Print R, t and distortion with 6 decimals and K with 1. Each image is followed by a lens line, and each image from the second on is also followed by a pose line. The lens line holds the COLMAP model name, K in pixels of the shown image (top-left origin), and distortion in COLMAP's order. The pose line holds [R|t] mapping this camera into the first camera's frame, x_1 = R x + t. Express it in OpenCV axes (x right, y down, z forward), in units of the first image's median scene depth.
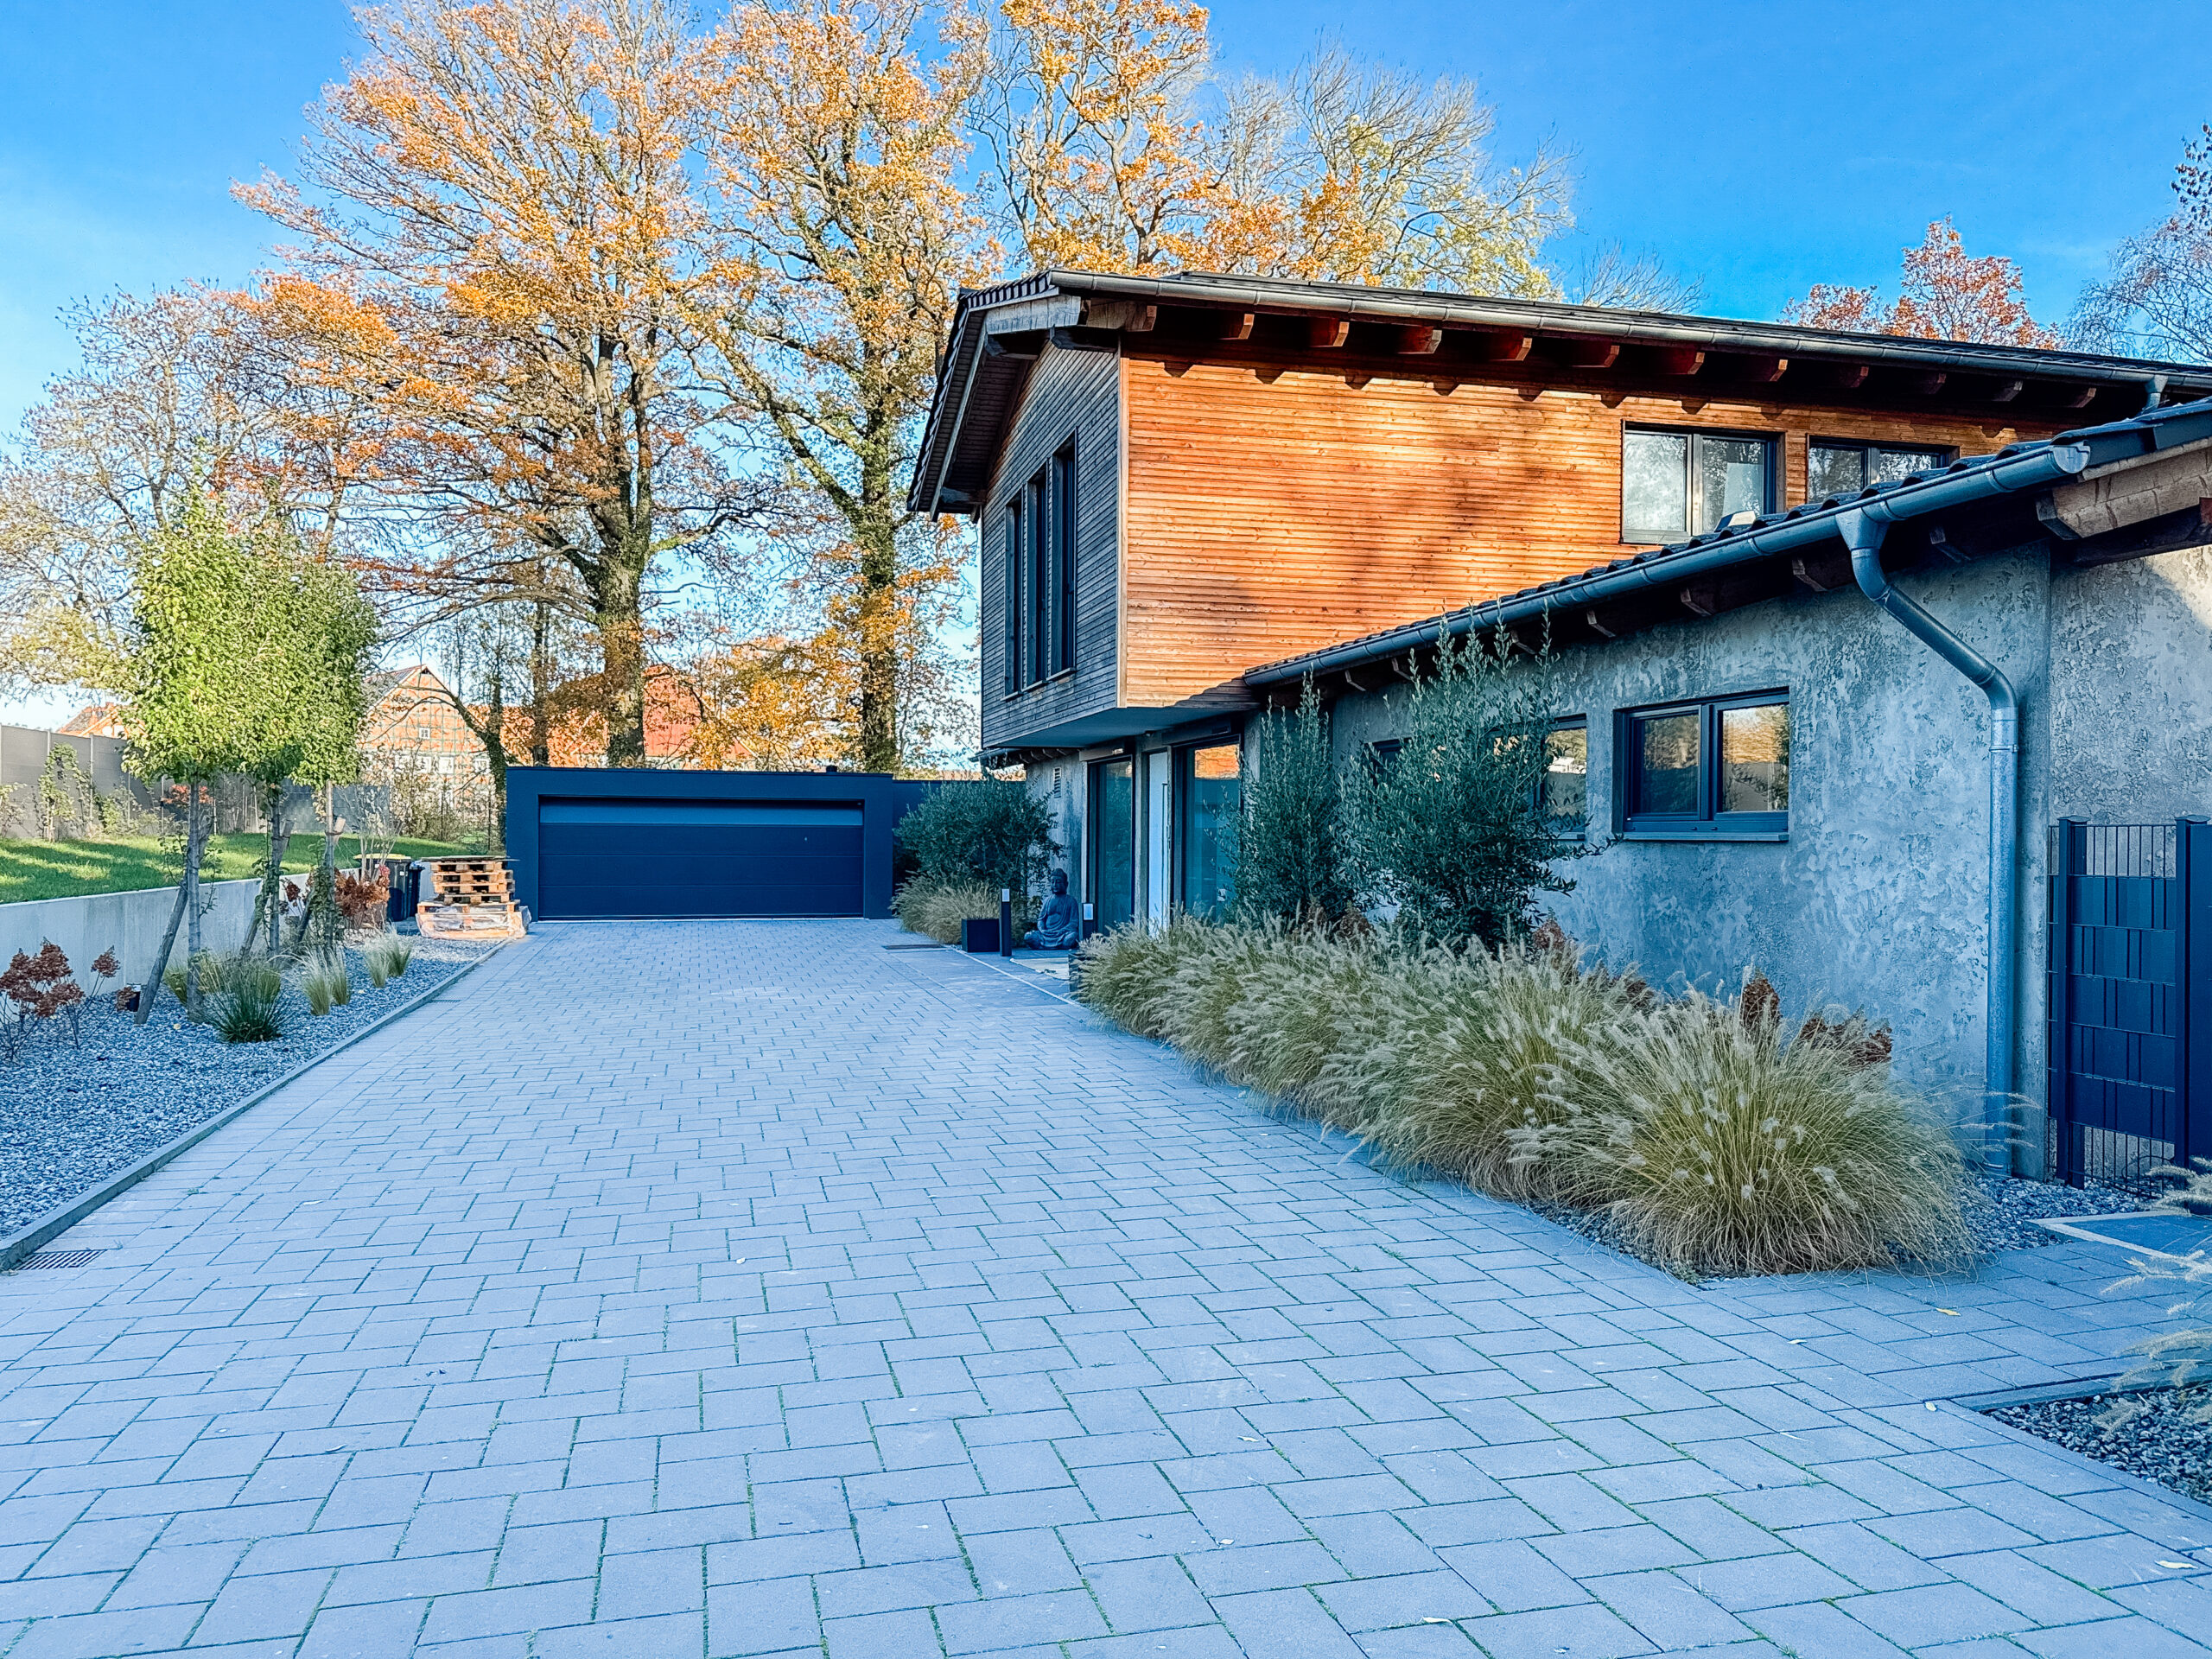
lens RADIAL K [[1584.4, 0, 1104.5], [0, 1584.4, 836.8], [0, 0, 1]] dist [-0.012815, -0.005550]
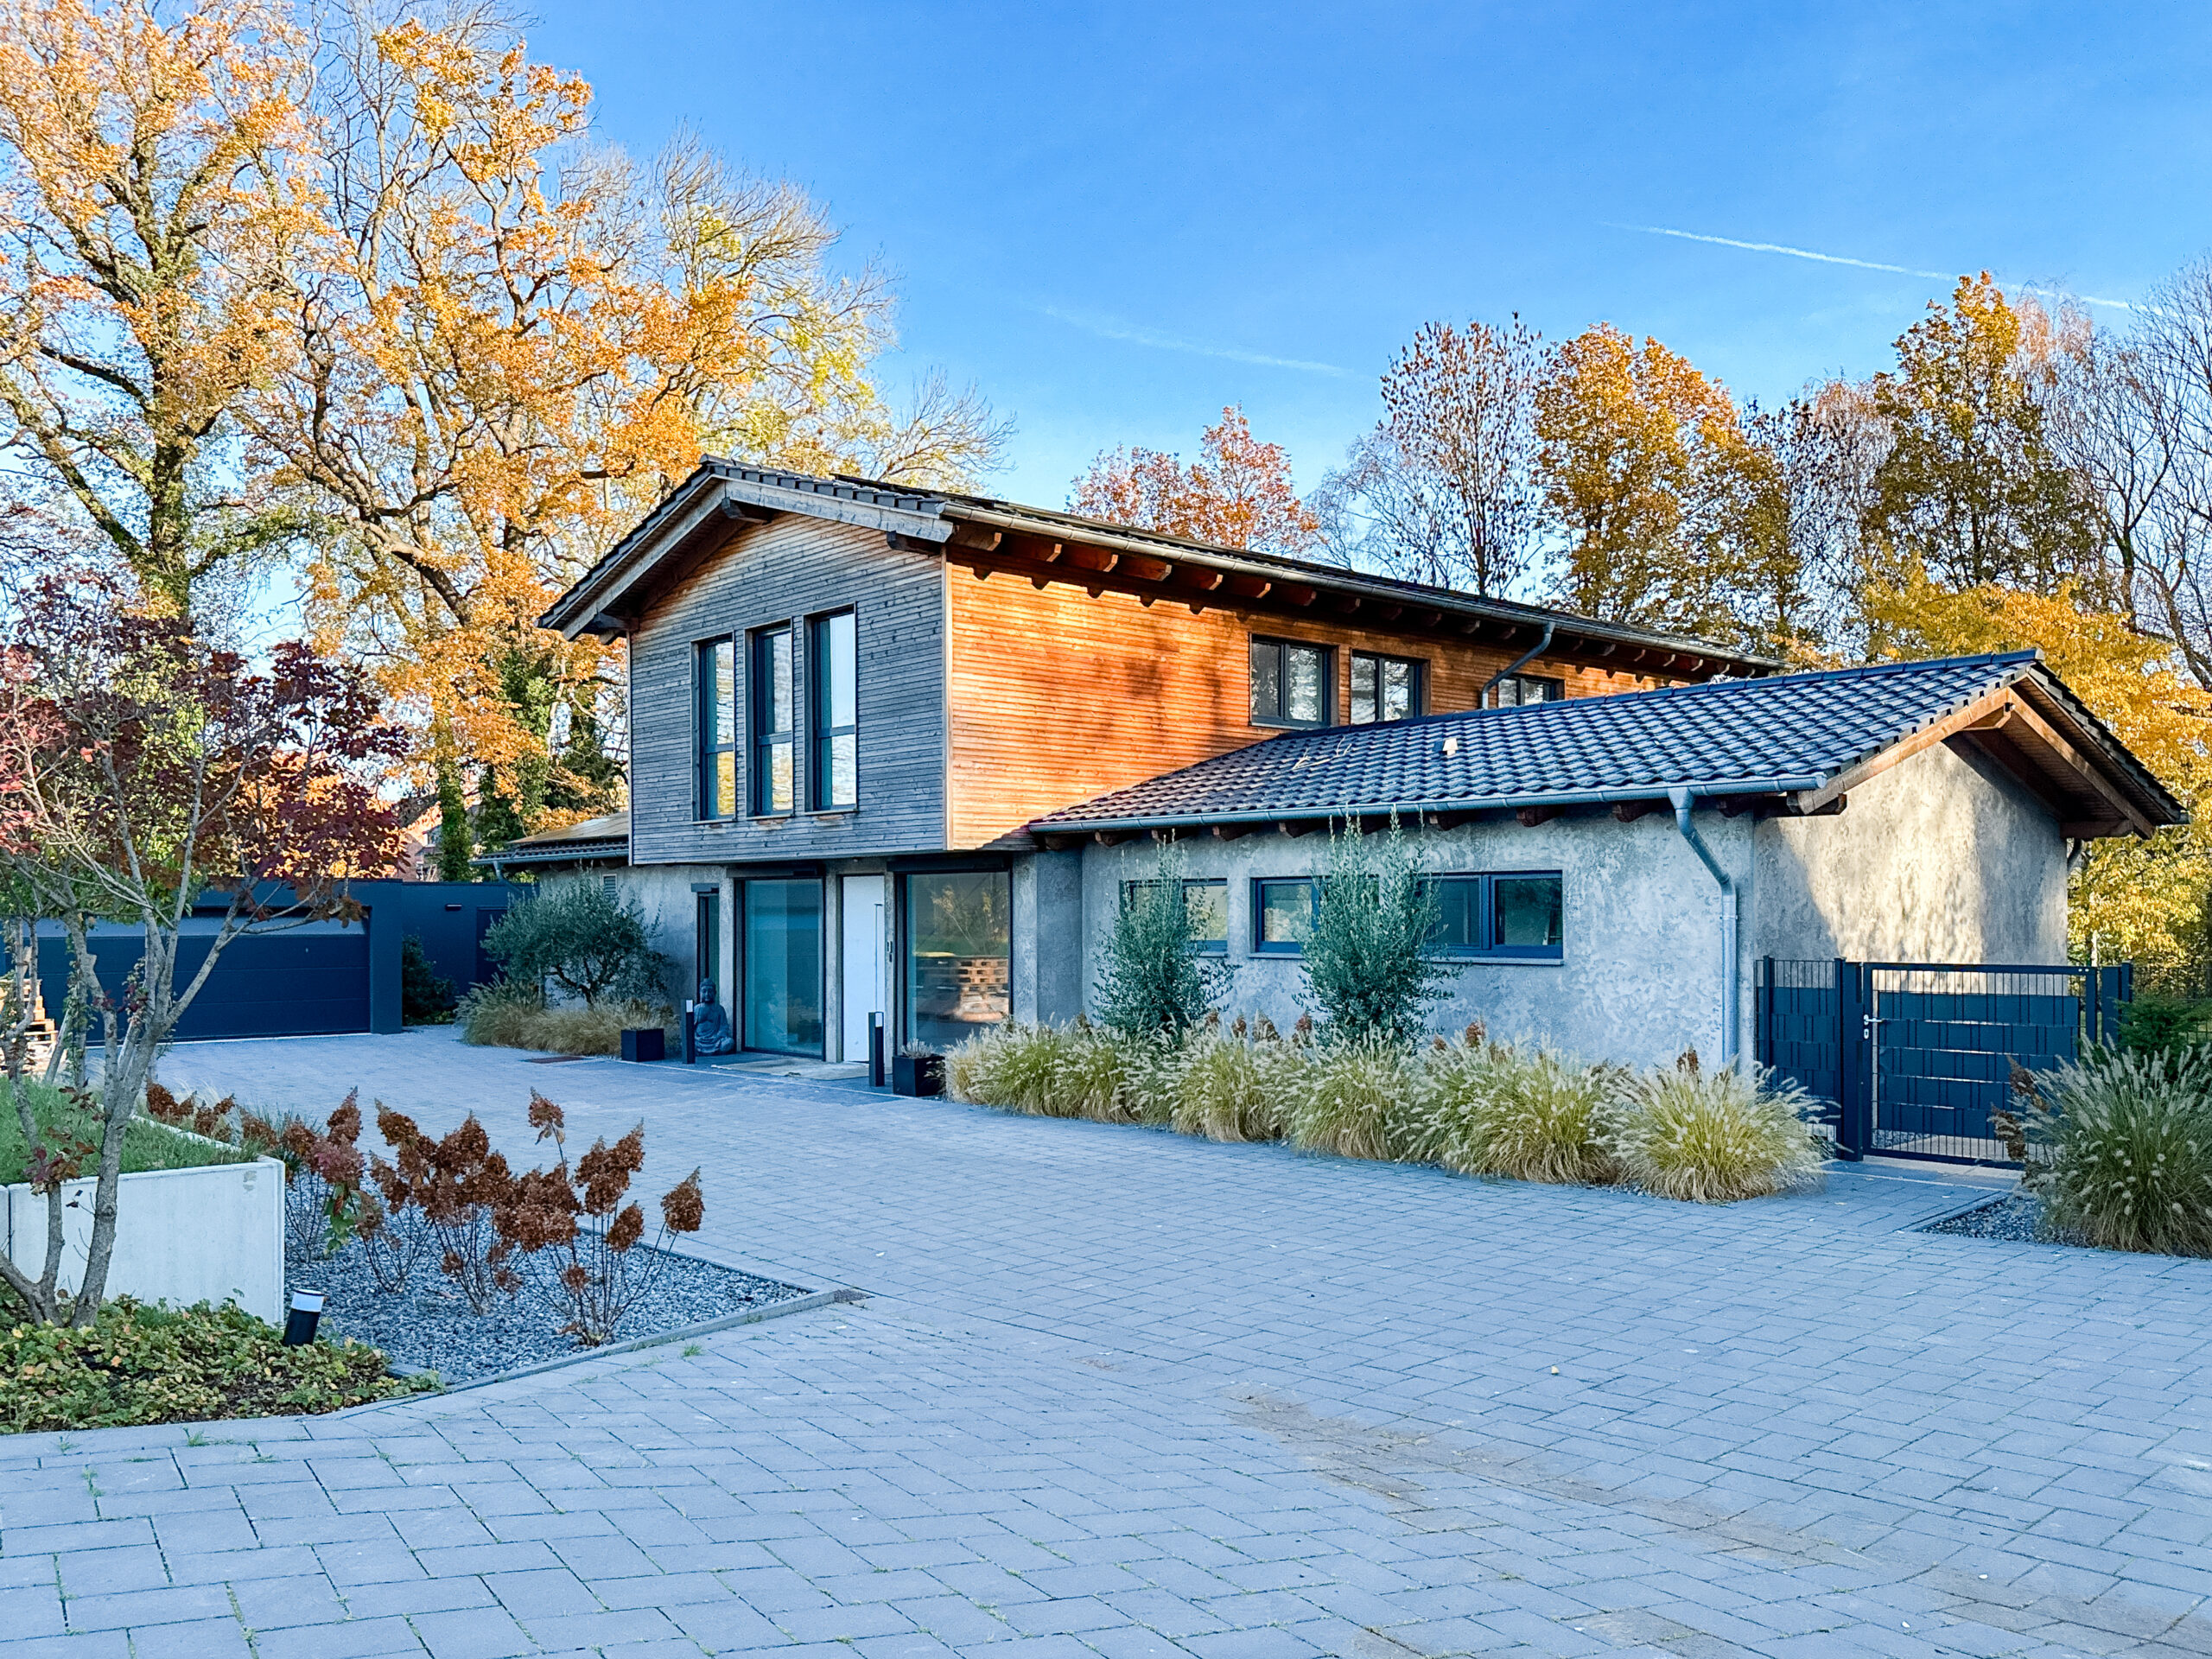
lens RADIAL K [[1707.0, 0, 1103.9], [0, 1707.0, 833.9], [0, 0, 1]] dist [0.053680, -0.002786]
pose [[0.876533, 0.019182, 0.480960, -0.486100], [0.005044, 0.998785, -0.049027, -0.027466], [-0.481315, 0.045399, 0.875371, -0.190982]]
